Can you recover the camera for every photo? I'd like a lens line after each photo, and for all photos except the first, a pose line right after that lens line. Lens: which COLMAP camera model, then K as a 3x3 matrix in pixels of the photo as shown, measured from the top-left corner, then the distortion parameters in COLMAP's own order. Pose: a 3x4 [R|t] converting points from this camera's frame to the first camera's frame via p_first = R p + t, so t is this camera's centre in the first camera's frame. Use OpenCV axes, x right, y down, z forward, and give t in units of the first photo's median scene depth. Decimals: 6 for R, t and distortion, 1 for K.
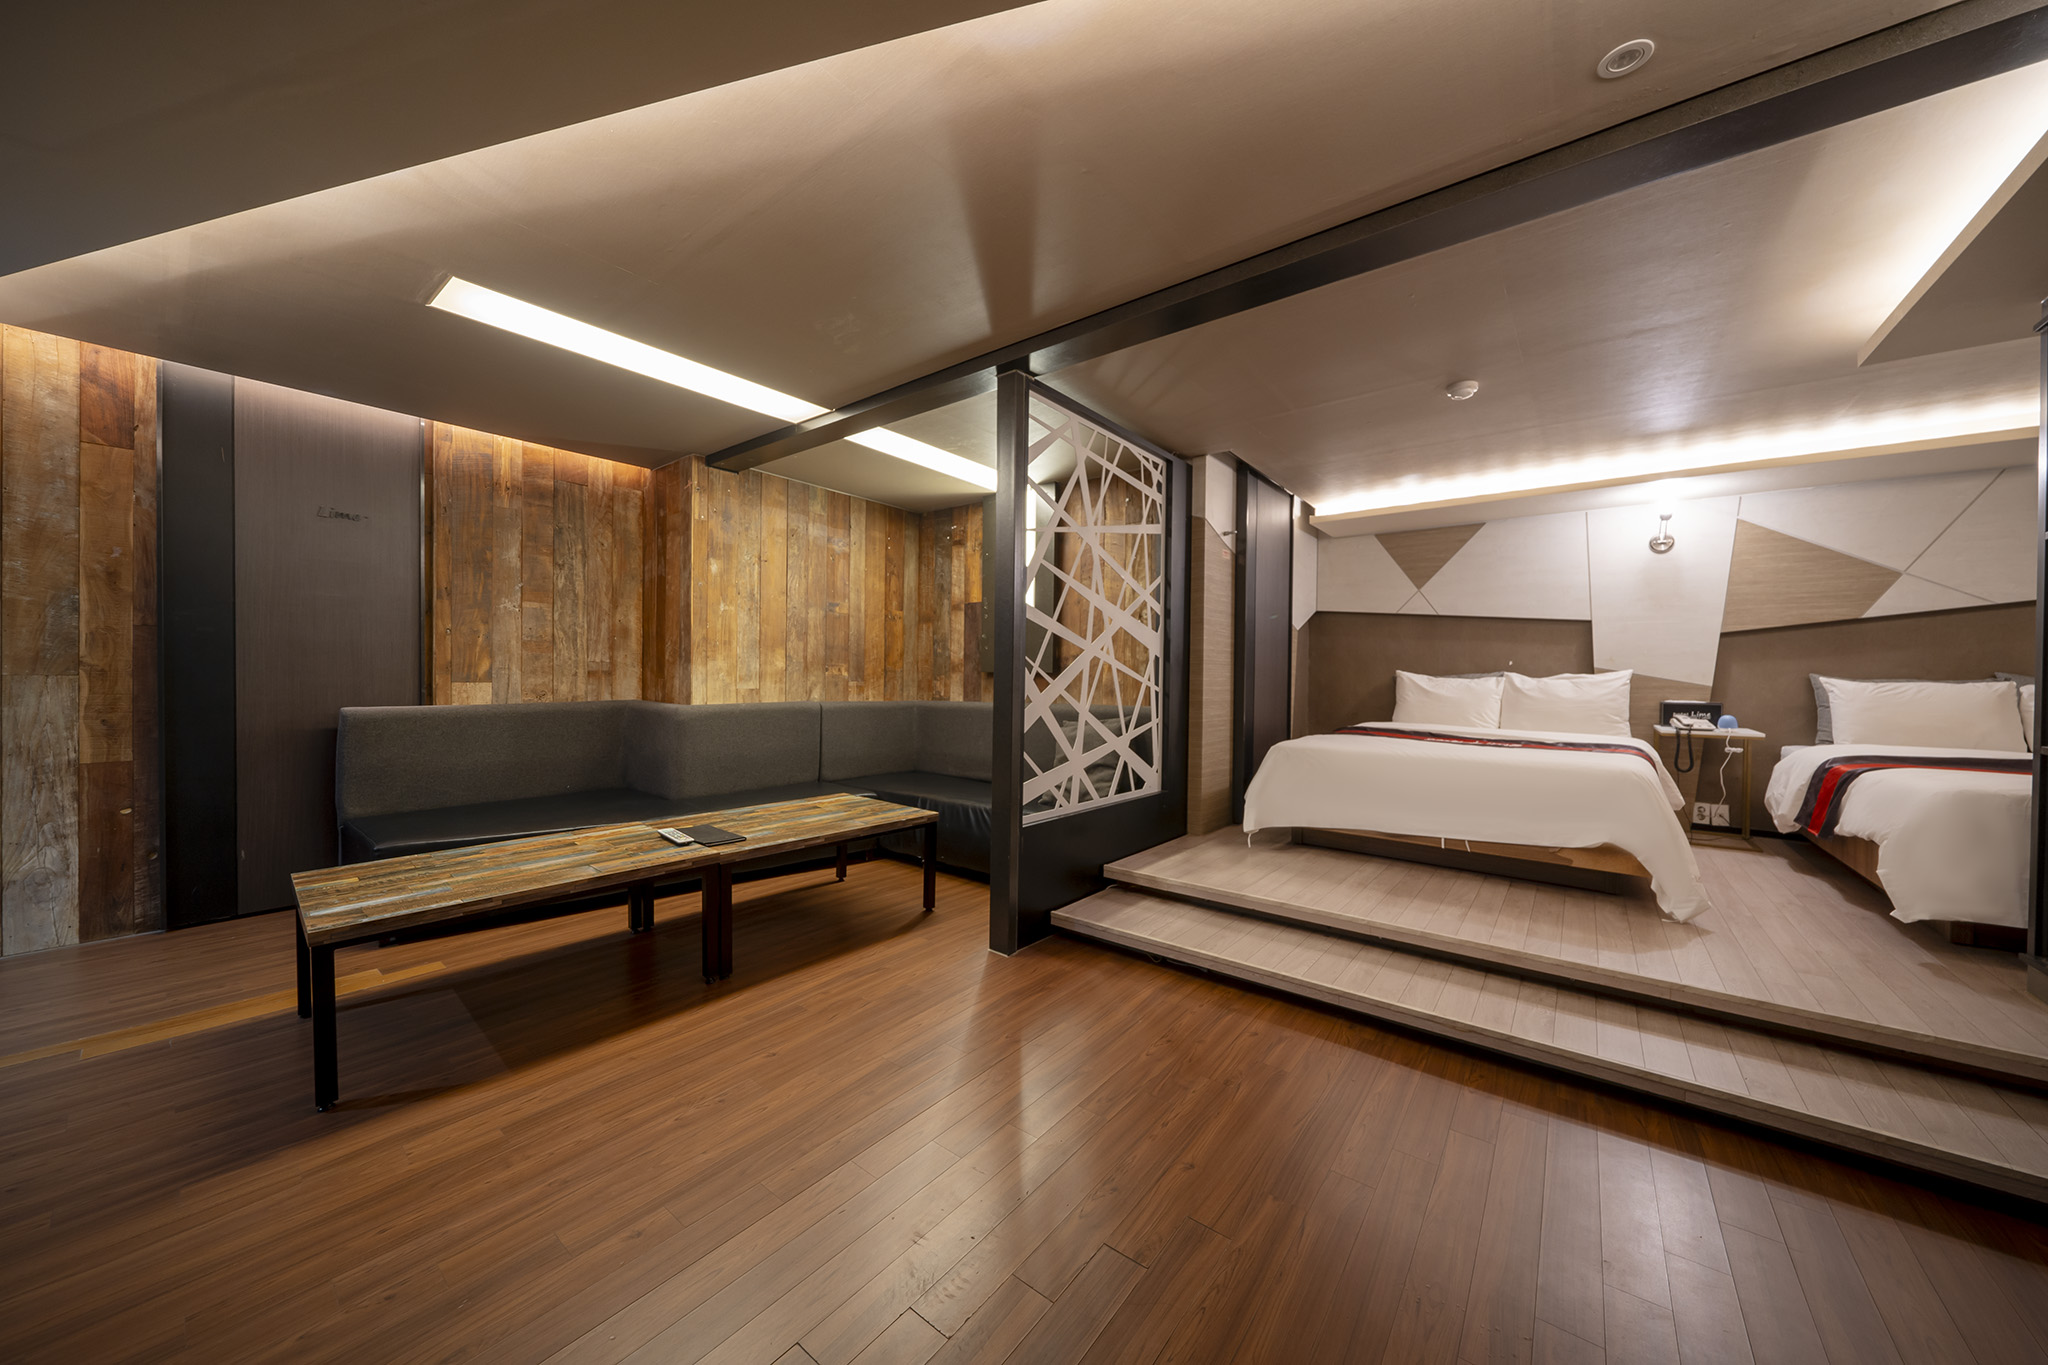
lens RADIAL K [[702.9, 0, 1039.1], [0, 702.9, 683.7], [0, 0, 1]] dist [-0.007524, 0.000055]
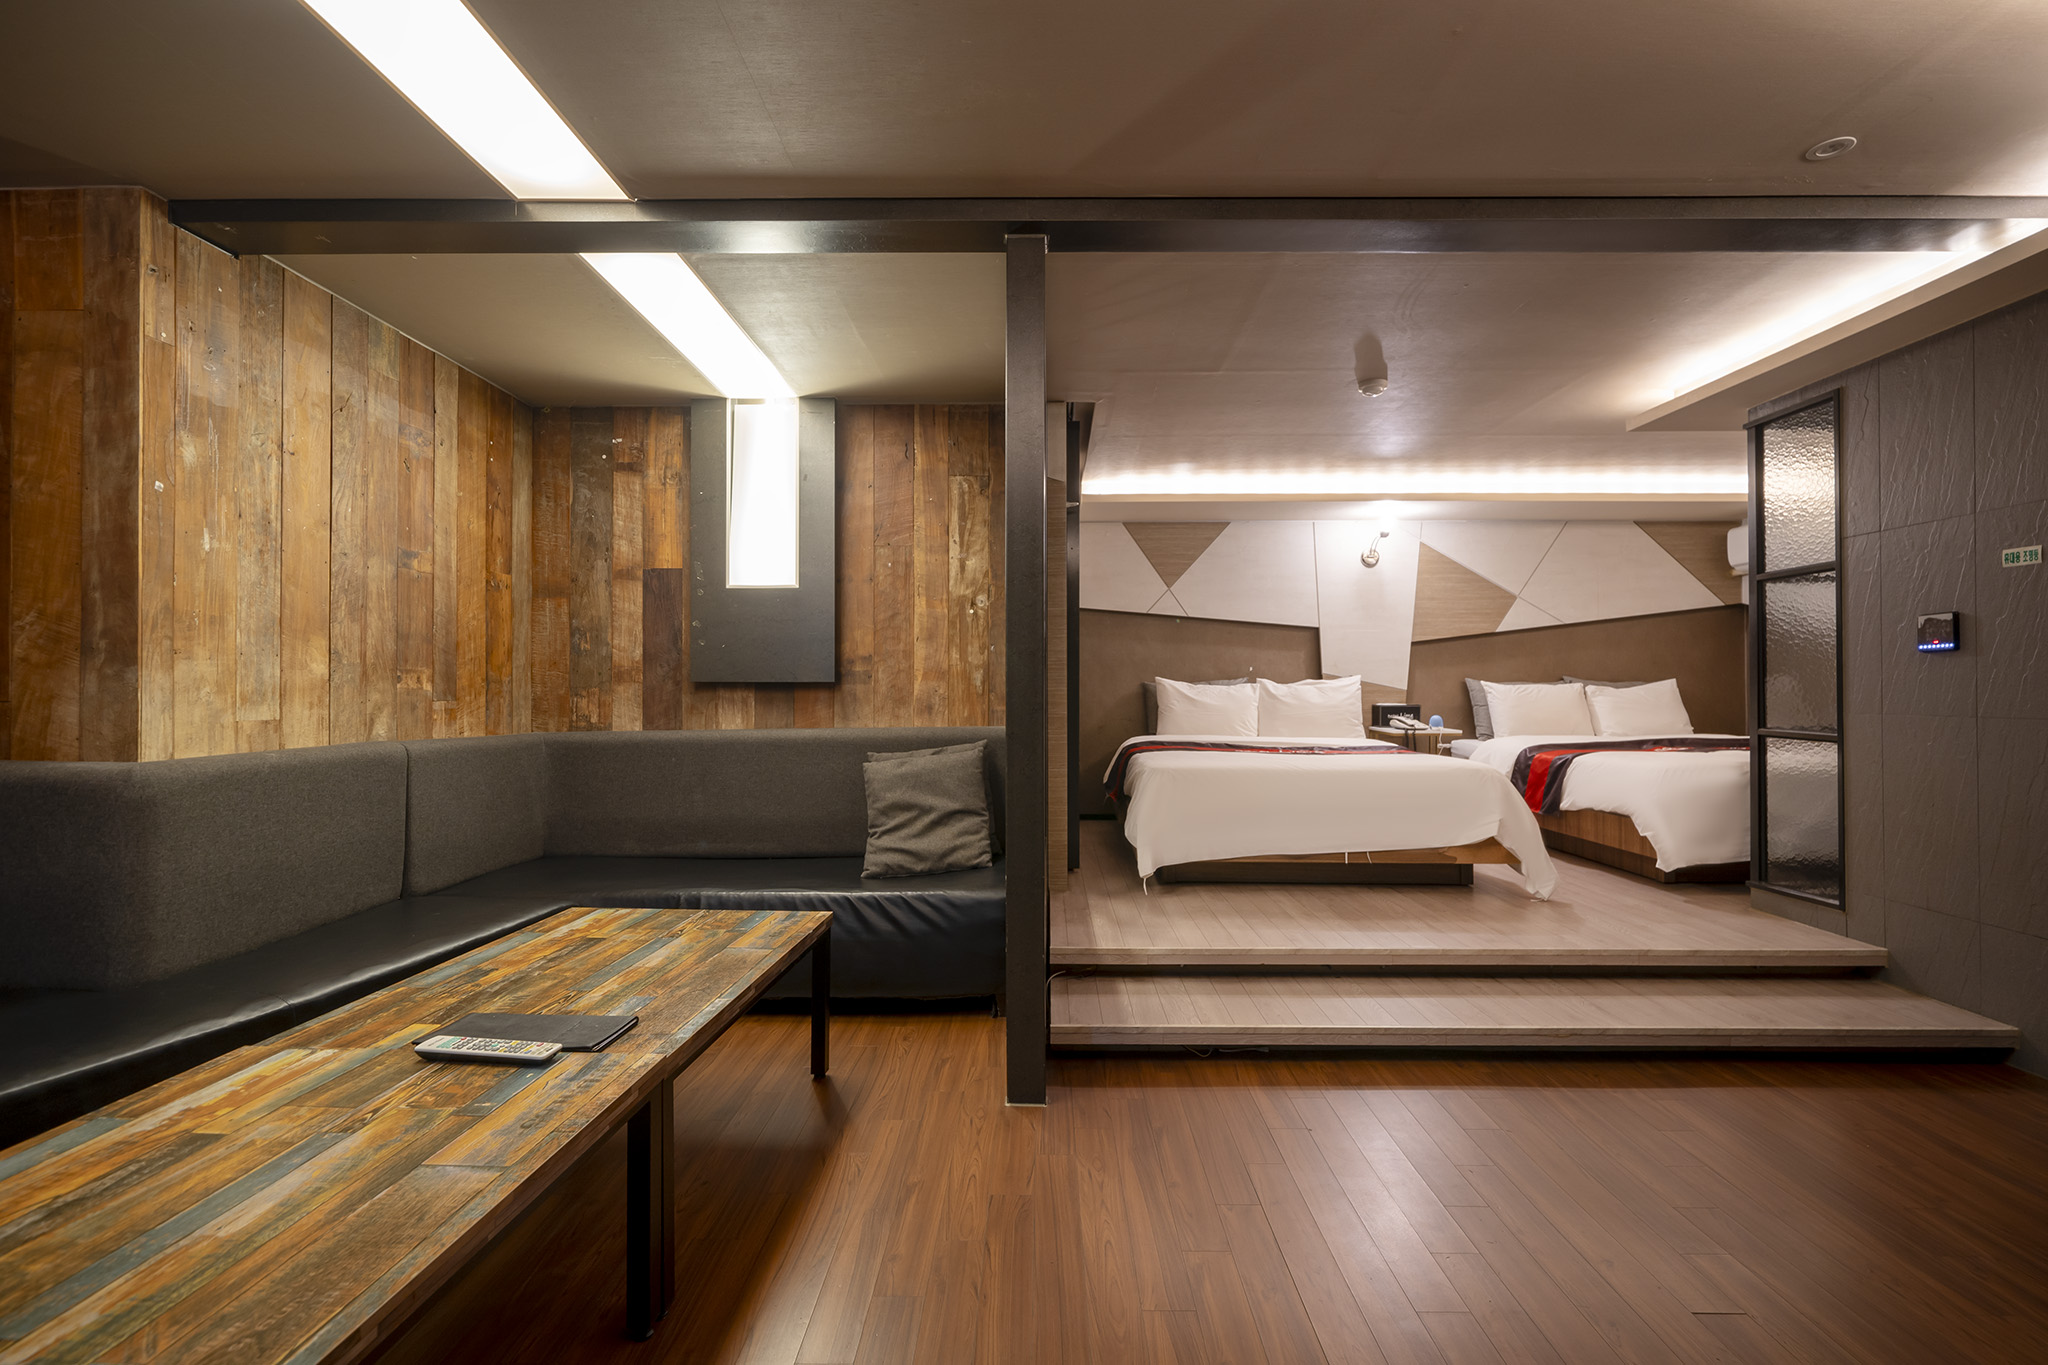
lens RADIAL K [[914.3, 0, 1024.0], [0, 914.3, 682.5], [0, 0, 1]] dist [0.000746, -0.000244]
pose [[0.792635, -0.007204, 0.609654, -0.368857], [0.016149, 0.999827, -0.009181, -0.004108], [-0.609482, 0.017122, 0.792615, 0.197716]]
